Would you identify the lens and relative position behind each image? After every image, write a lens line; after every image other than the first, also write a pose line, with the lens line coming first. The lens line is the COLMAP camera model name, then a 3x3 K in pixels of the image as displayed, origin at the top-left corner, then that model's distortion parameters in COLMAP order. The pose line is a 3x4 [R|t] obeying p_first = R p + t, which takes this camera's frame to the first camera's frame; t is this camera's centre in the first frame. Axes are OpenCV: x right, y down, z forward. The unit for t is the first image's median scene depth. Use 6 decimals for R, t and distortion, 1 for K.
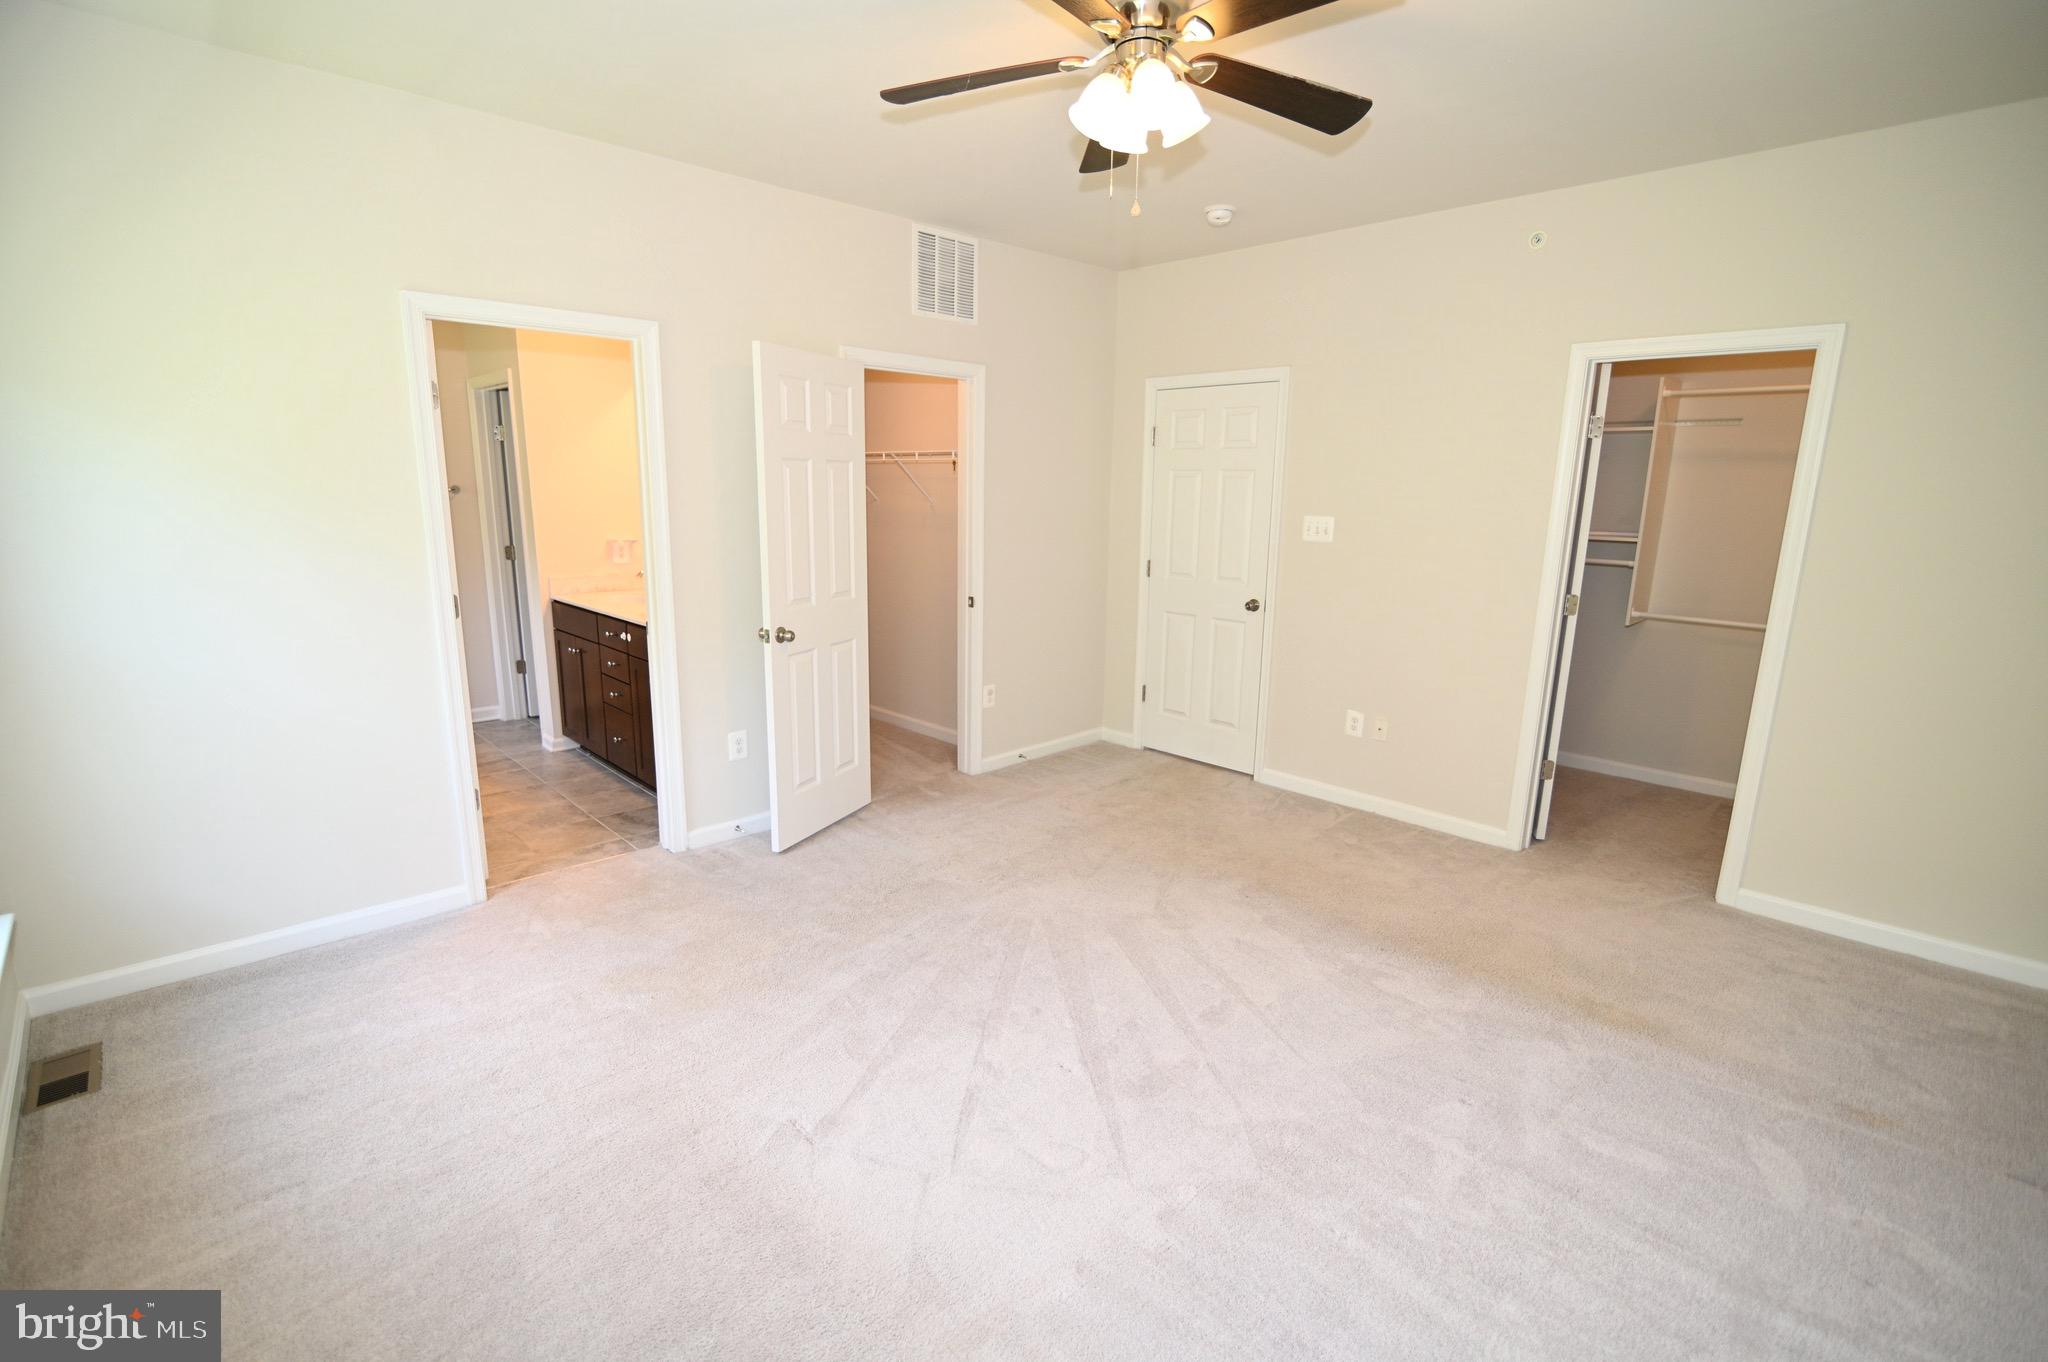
lens RADIAL K [[939.2, 0, 1016.9], [0, 939.2, 682.9], [0, 0, 1]] dist [-0.017903, 0.001018]
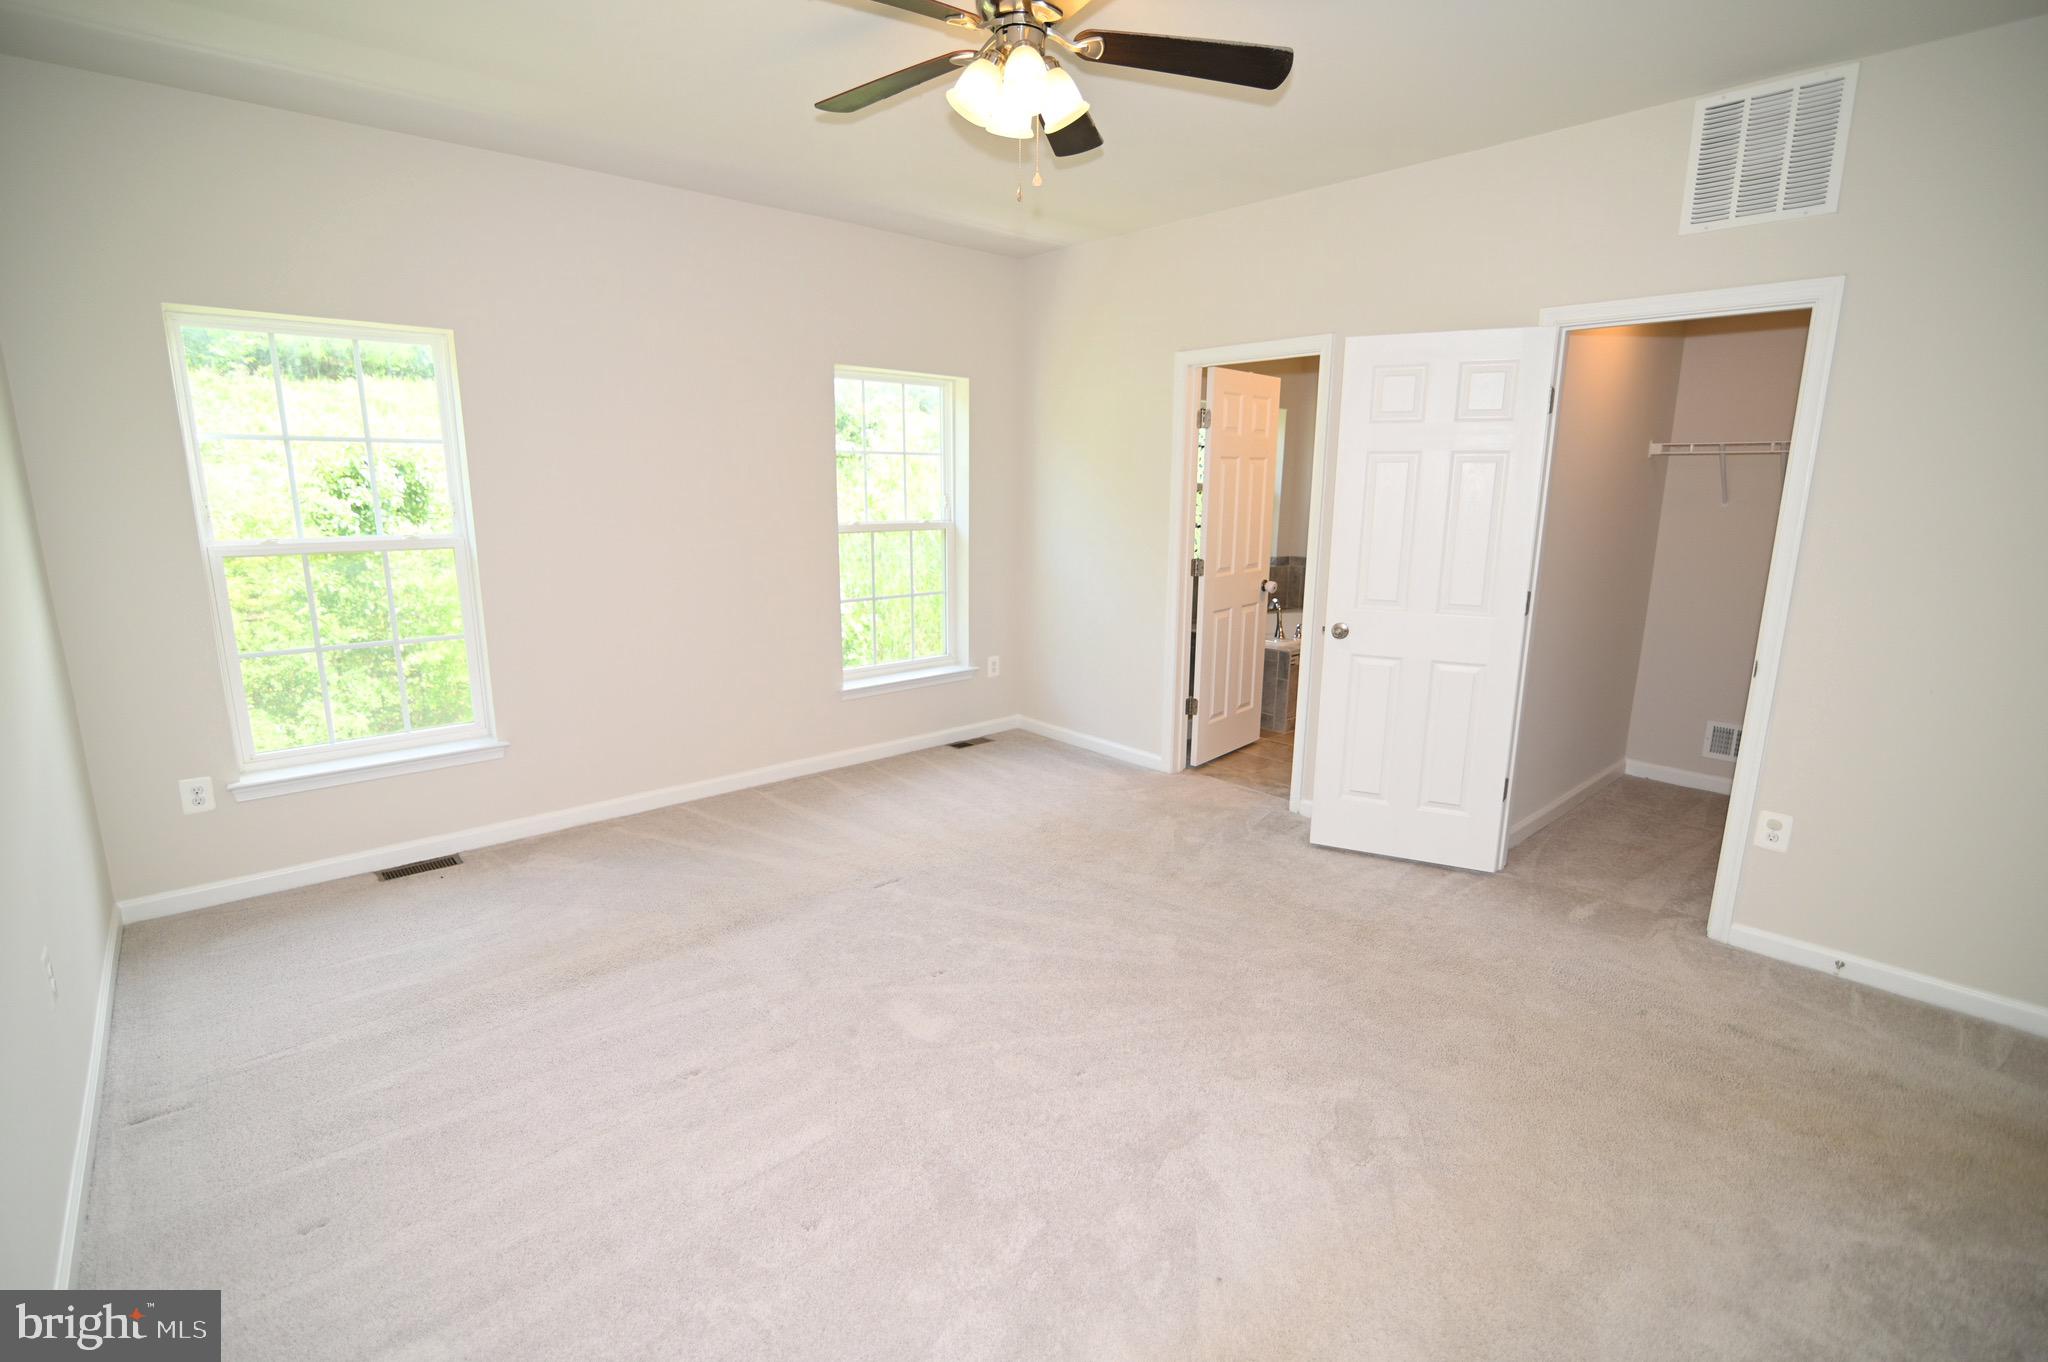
lens RADIAL K [[929.6, 0, 1022.1], [0, 929.6, 683.5], [0, 0, 1]] dist [-0.015290, 0.000127]
pose [[-0.033543, 0.195507, -0.980128, 0.635705], [-0.215399, 0.956220, 0.198110, -0.104416], [0.975950, 0.217763, 0.010038, 0.585870]]
